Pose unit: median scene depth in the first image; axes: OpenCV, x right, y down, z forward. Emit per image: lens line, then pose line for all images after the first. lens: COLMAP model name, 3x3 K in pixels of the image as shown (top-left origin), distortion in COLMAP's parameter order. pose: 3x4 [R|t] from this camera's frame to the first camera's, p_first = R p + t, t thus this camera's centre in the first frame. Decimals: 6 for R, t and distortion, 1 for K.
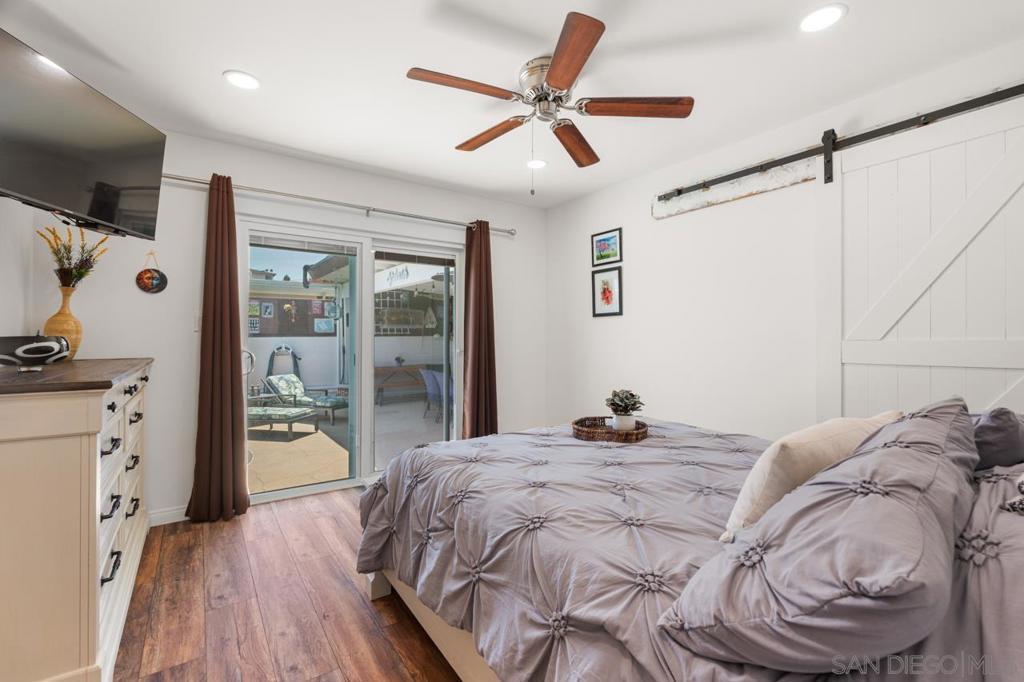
lens RADIAL K [[449.2, 0, 509.6], [0, 449.2, 336.7], [0, 0, 1]] dist [-0.002601, -0.000064]
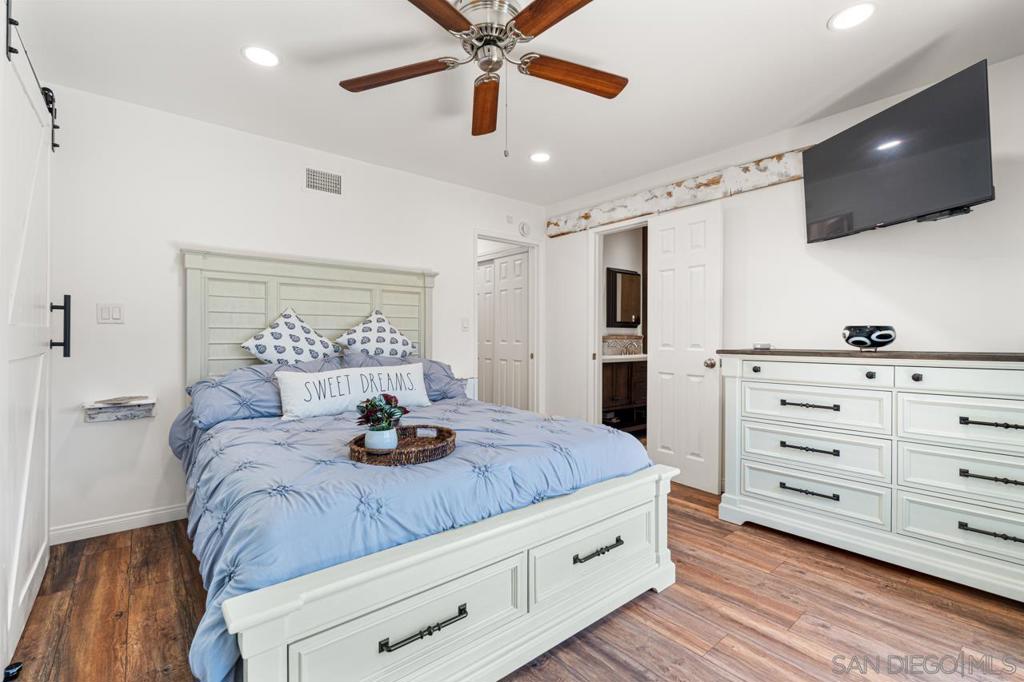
lens RADIAL K [[449.2, 0, 509.8], [0, 449.2, 336.6], [0, 0, 1]] dist [-0.002601, -0.000064]
pose [[-0.996518, -0.002114, -0.083354, 0.140513], [-0.002206, 0.999997, 0.001016, 0.032785], [0.083352, 0.001196, -0.996519, 2.244662]]
